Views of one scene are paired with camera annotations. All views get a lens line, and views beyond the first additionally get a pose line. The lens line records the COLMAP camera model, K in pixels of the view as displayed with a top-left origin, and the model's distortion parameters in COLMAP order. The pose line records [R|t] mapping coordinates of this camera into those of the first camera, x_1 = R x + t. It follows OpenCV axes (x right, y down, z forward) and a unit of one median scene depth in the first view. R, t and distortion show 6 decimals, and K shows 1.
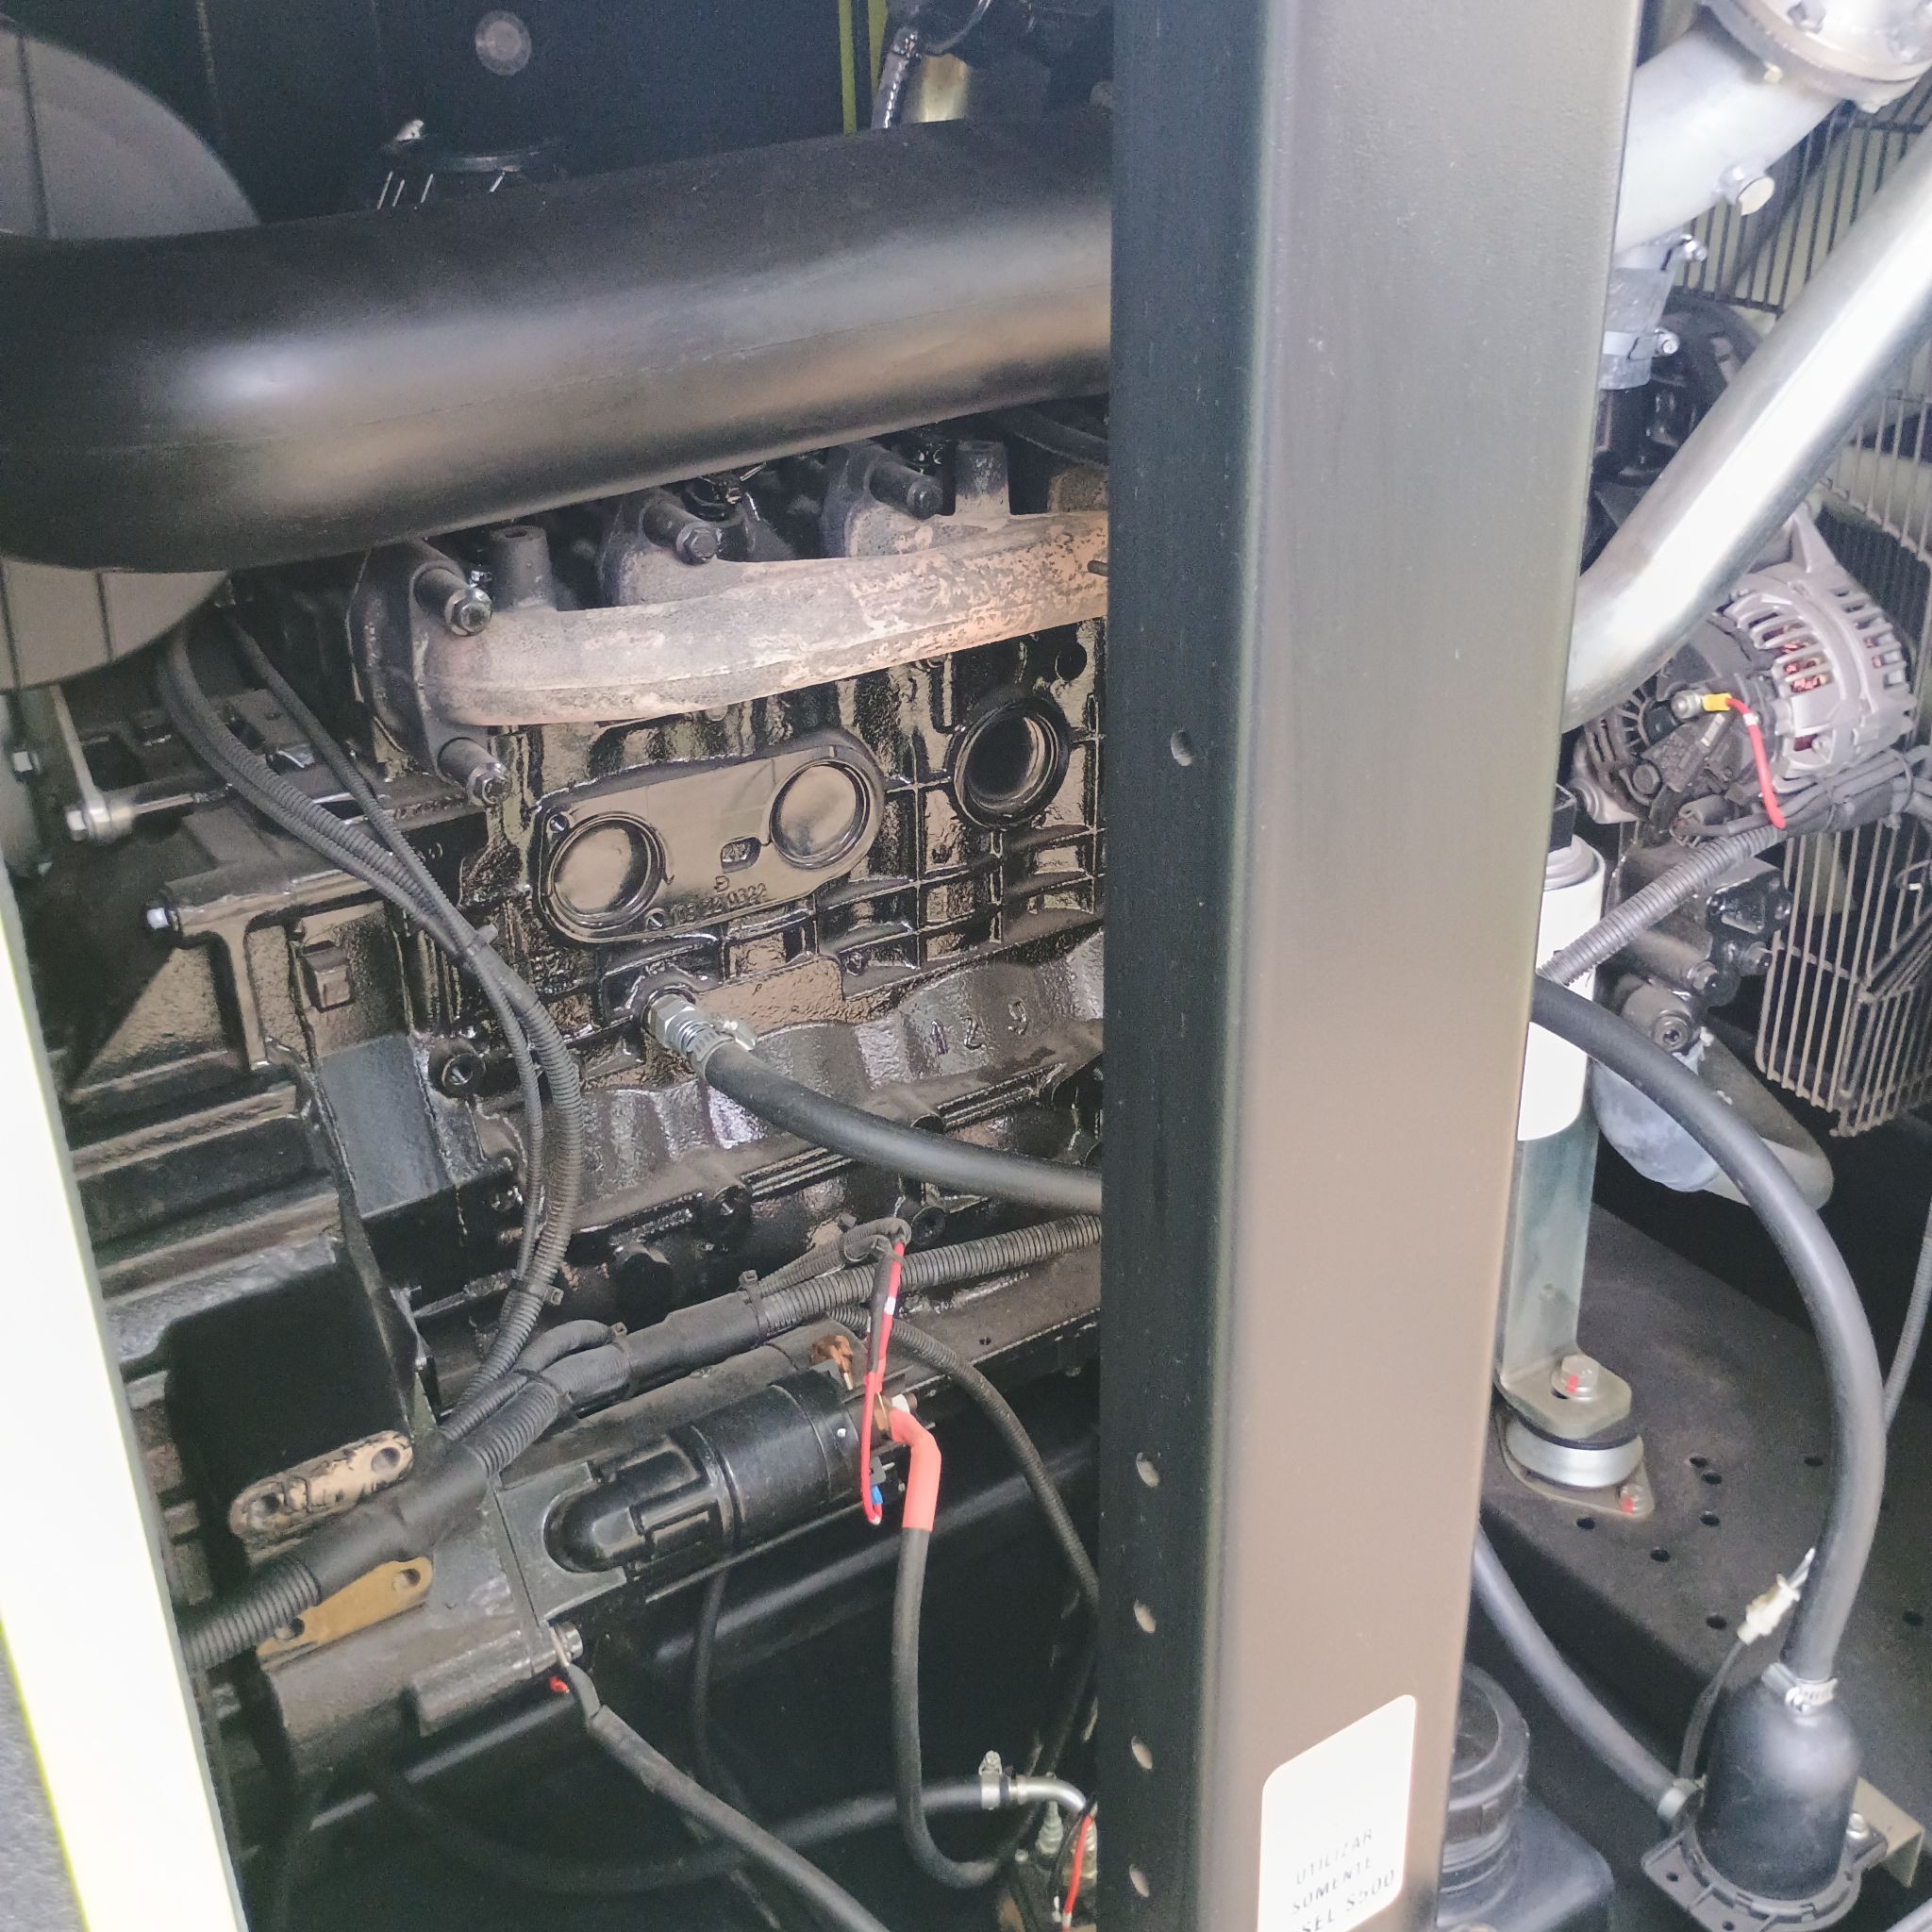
lens RADIAL K [[2261.7, 0, 966.0], [0, 2261.7, 966.0], [0, 0, 1]] dist [0.033511, -0.003941]
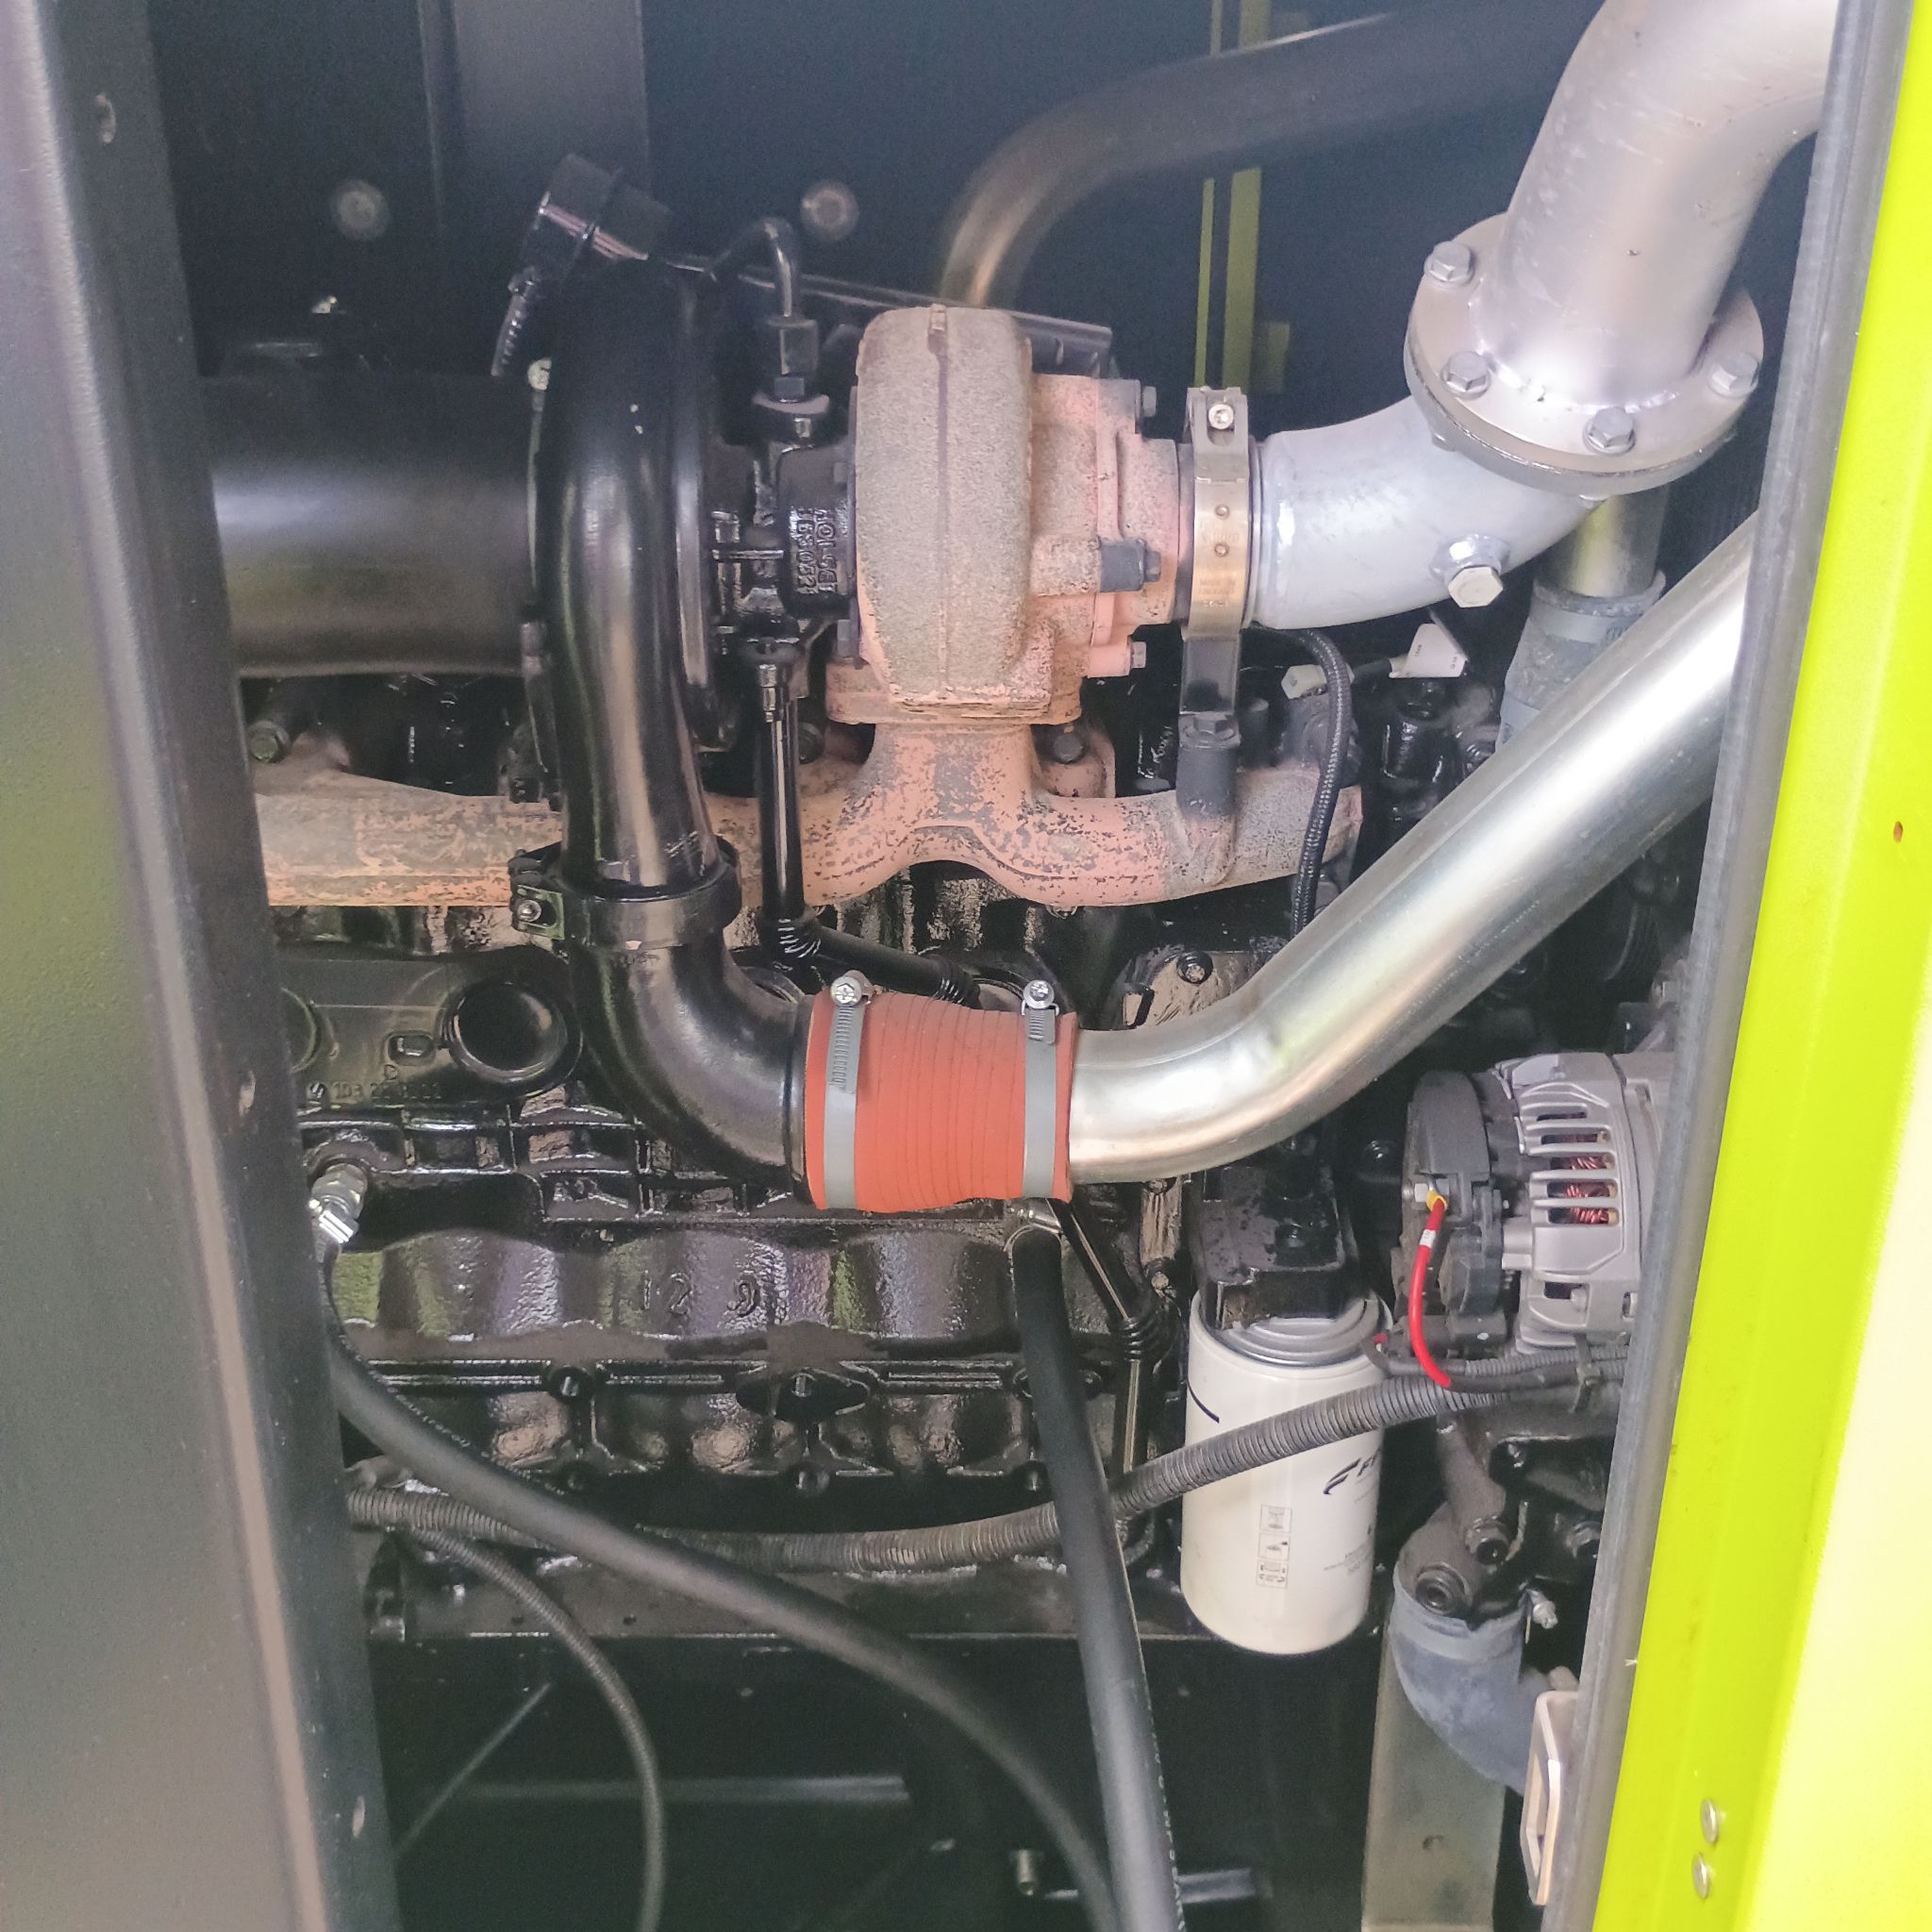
lens RADIAL K [[2261.7, 0, 966.0], [0, 2261.7, 966.0], [0, 0, 1]] dist [0.033511, -0.003941]
pose [[0.825573, 0.252971, -0.504415, 0.659682], [-0.266666, 0.962674, 0.046343, -0.217017], [0.497311, 0.096251, 0.862217, 0.291153]]
